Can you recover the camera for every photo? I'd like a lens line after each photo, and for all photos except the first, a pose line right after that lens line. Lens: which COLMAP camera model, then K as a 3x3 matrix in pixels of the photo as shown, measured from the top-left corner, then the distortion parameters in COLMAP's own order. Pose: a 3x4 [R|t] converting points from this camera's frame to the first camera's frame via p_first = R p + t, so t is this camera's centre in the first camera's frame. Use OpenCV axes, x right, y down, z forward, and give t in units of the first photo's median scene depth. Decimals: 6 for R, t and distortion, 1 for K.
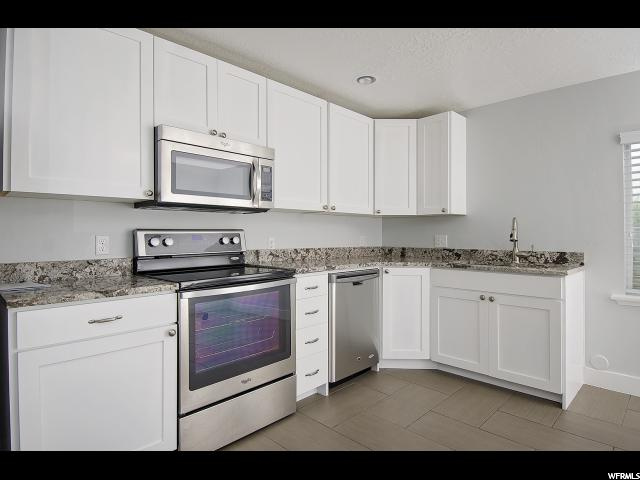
lens RADIAL K [[358.5, 0, 319.8], [0, 358.5, 237.4], [0, 0, 1]] dist [0.025526, -0.000459]
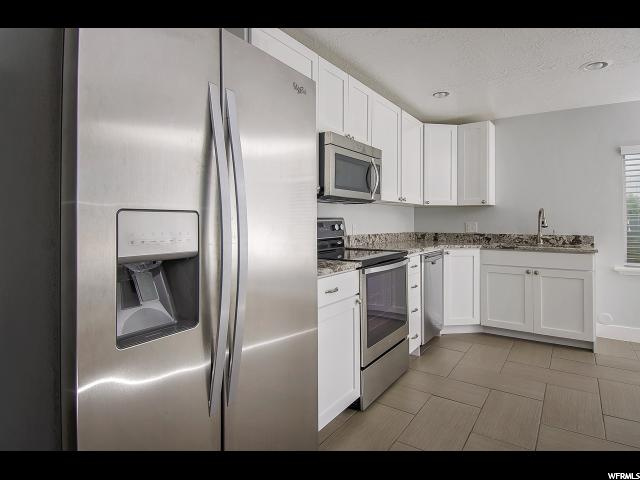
lens RADIAL K [[358.5, 0, 329.7], [0, 358.5, 222.2], [0, 0, 1]] dist [0.025526, -0.000459]
pose [[0.984529, -0.000266, 0.175224, -0.415310], [0.000921, 0.999993, -0.003658, -0.002883], [-0.175222, 0.003763, 0.984522, -0.115884]]
